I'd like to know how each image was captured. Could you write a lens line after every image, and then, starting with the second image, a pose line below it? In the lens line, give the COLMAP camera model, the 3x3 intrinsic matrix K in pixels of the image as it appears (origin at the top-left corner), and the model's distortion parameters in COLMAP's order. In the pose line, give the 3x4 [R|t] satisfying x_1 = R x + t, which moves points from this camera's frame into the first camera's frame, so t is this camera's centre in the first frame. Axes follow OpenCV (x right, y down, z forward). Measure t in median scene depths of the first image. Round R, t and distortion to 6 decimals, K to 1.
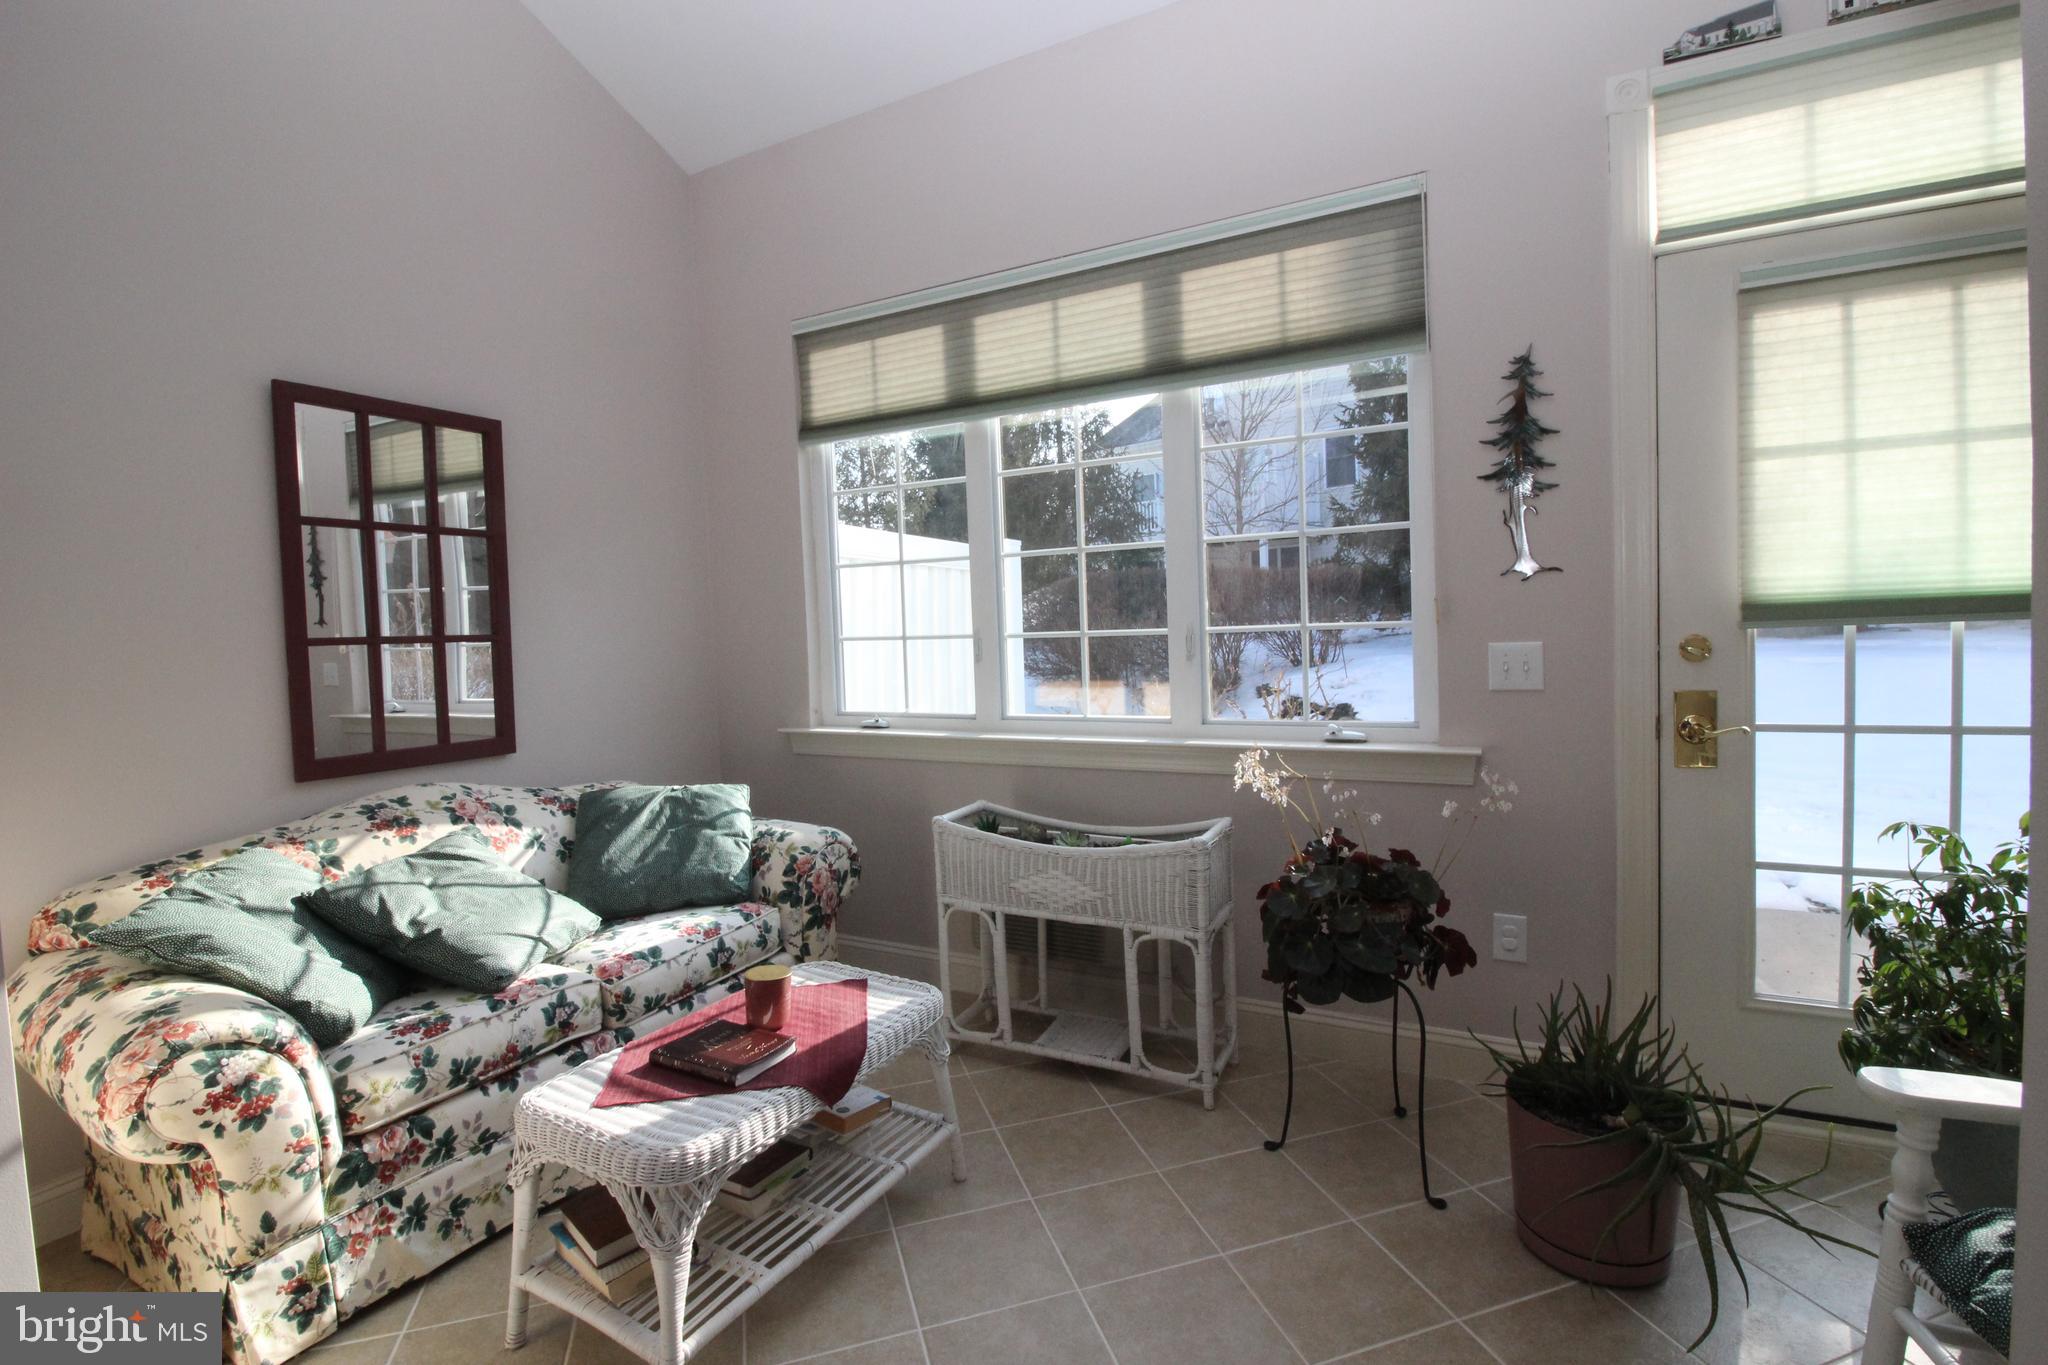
lens RADIAL K [[942.4, 0, 1029.1], [0, 942.4, 669.4], [0, 0, 1]] dist [0.003194, -0.015693]
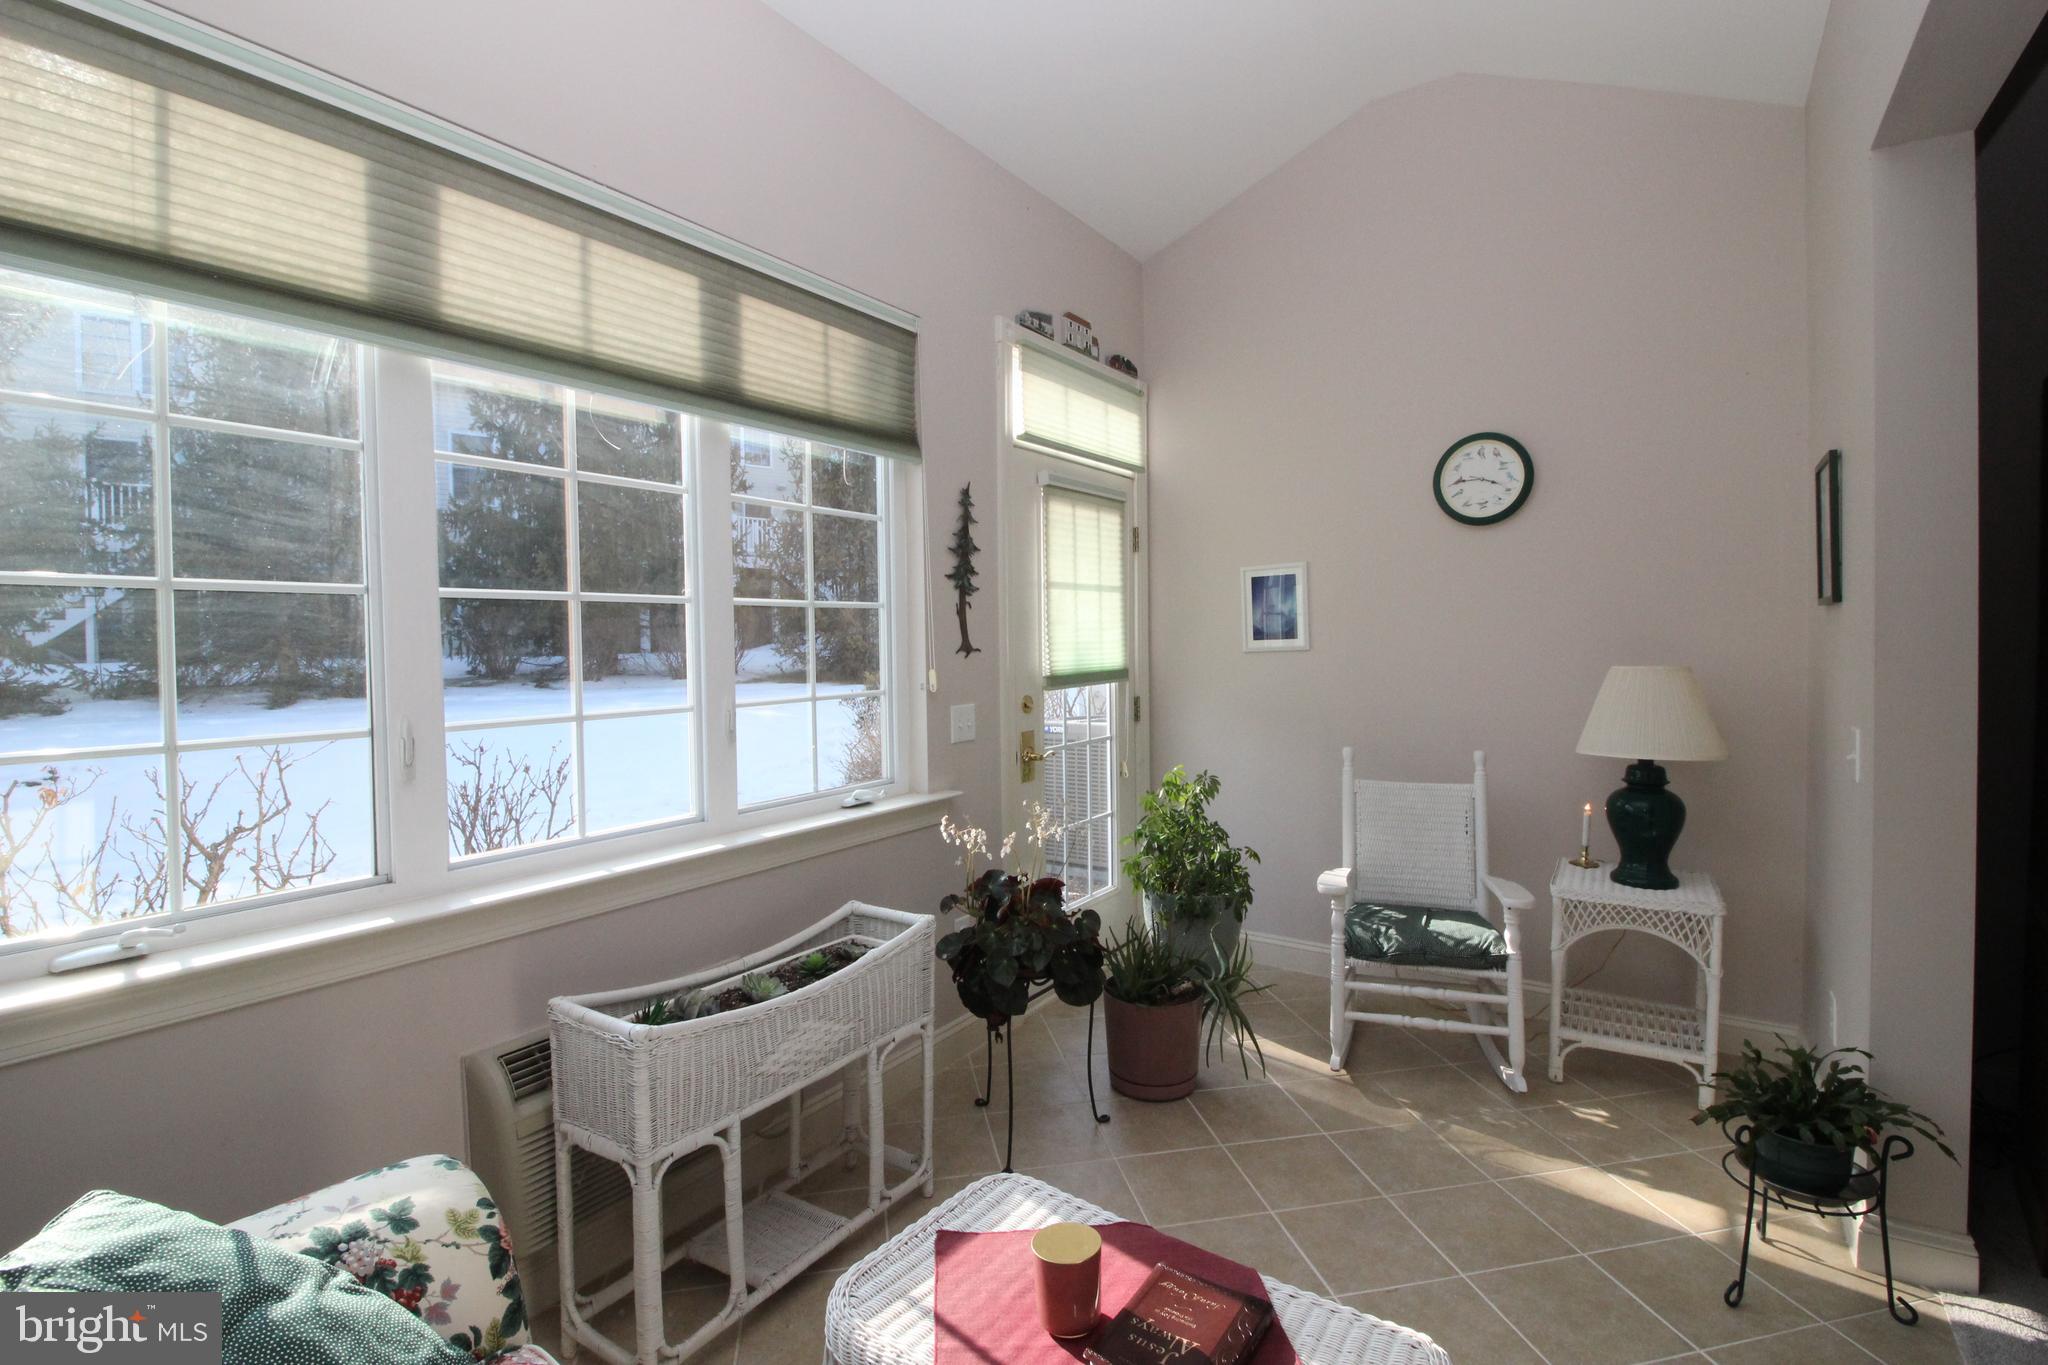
lens RADIAL K [[942.4, 0, 1029.1], [0, 942.4, 669.4], [0, 0, 1]] dist [0.003194, -0.015693]
pose [[0.104887, 0.001893, 0.994482, -0.748240], [0.059295, 0.998207, -0.008154, -0.059834], [-0.992715, 0.059823, 0.104586, 0.746676]]
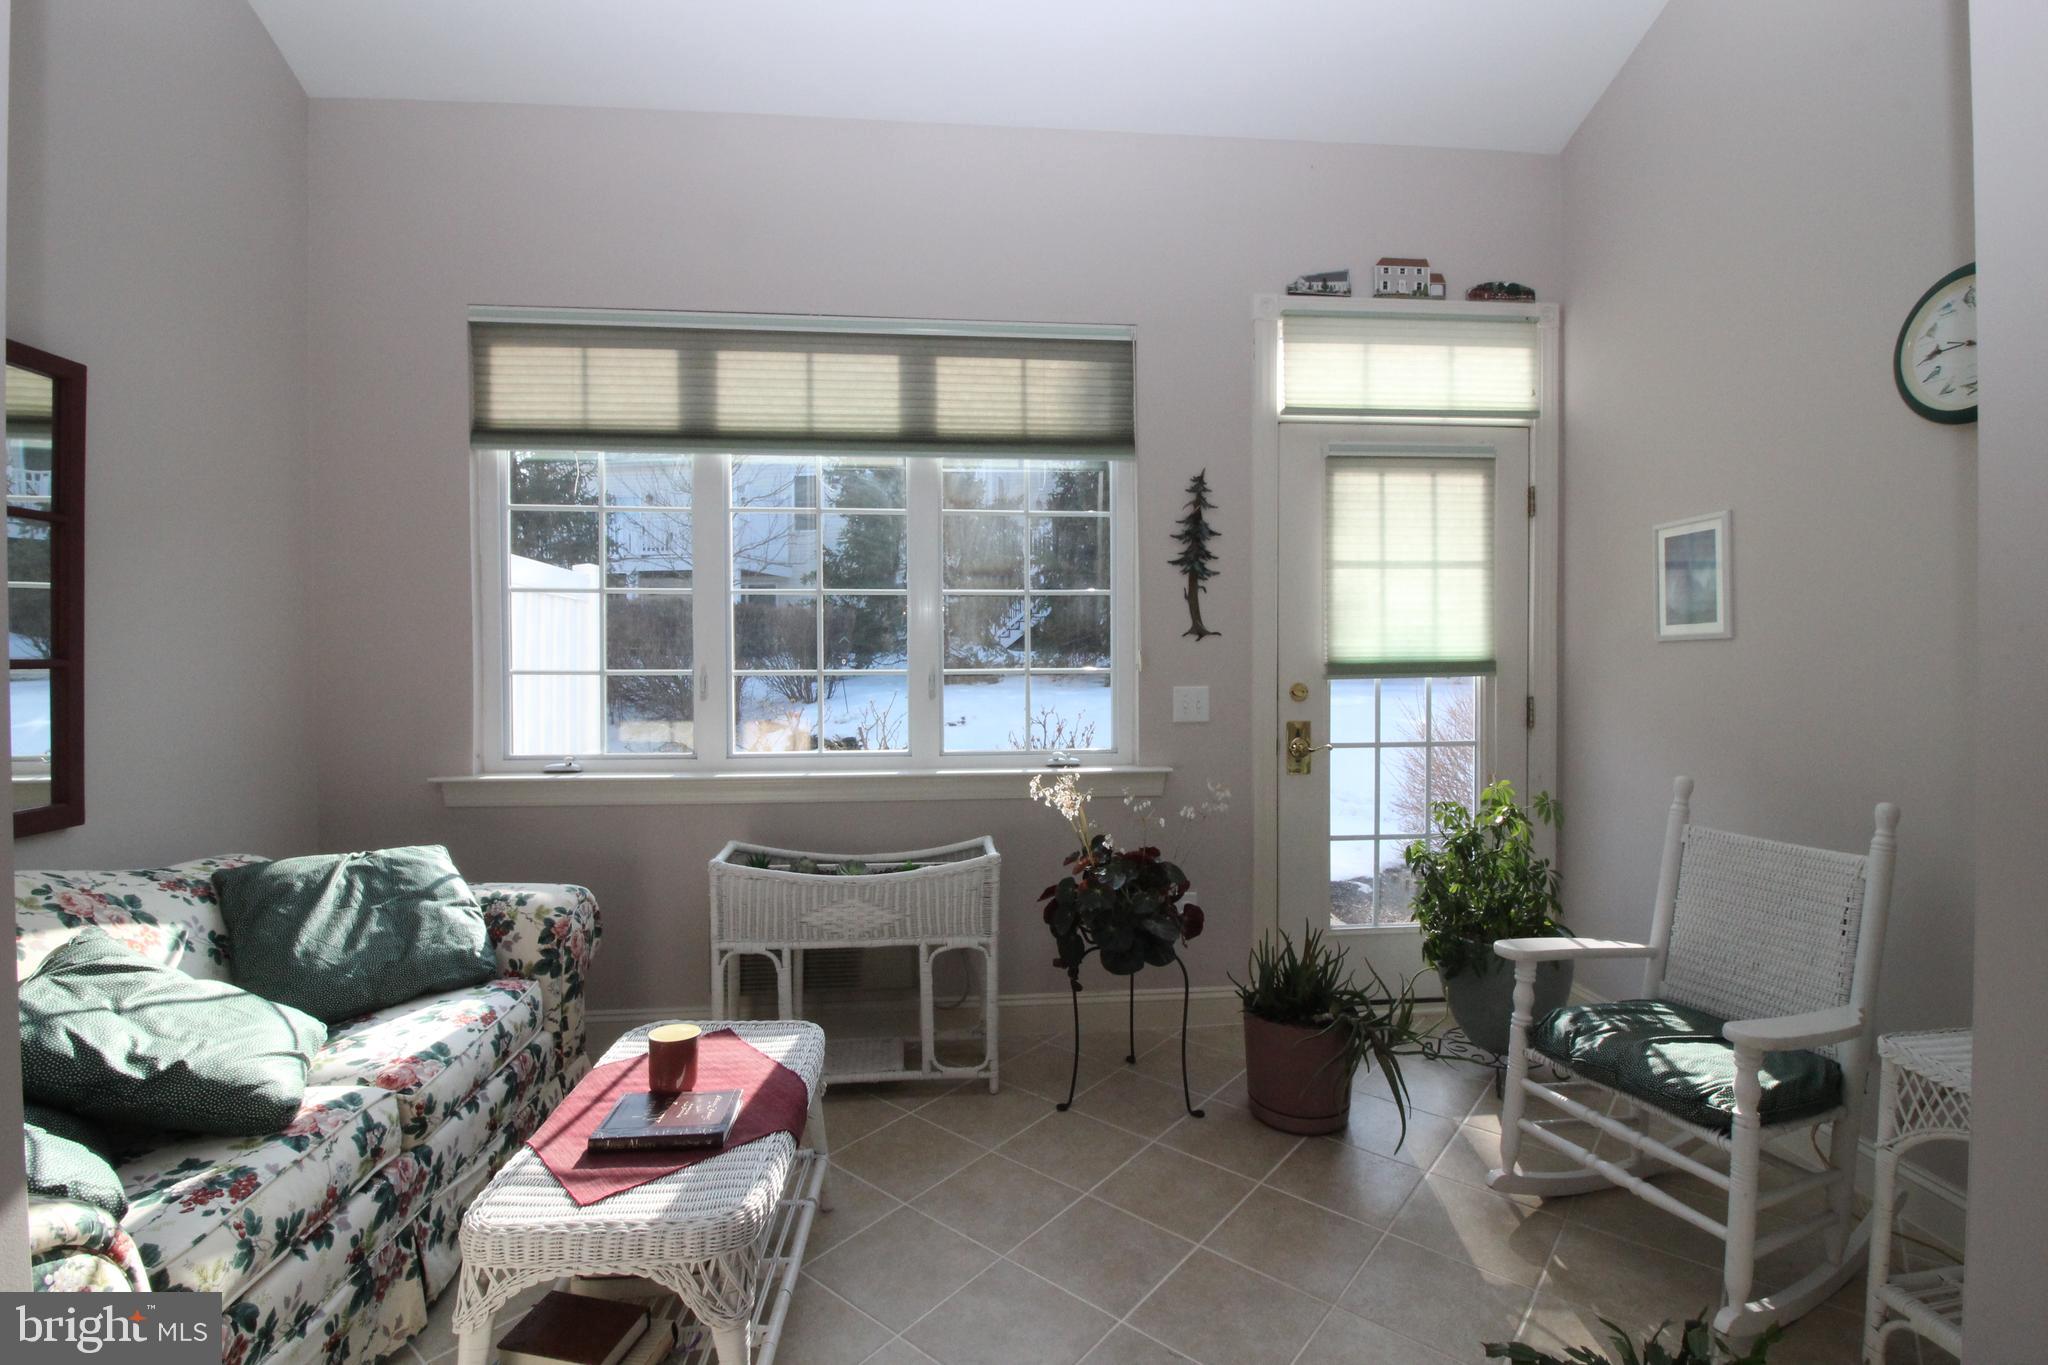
lens RADIAL K [[940.5, 0, 1026.3], [0, 940.5, 665.2], [0, 0, 1]] dist [-0.000143, -0.012861]
pose [[0.833604, 0.022197, 0.551916, -0.406988], [0.000768, 0.999145, -0.041344, -0.003617], [-0.552362, 0.034889, 0.832874, 0.013296]]
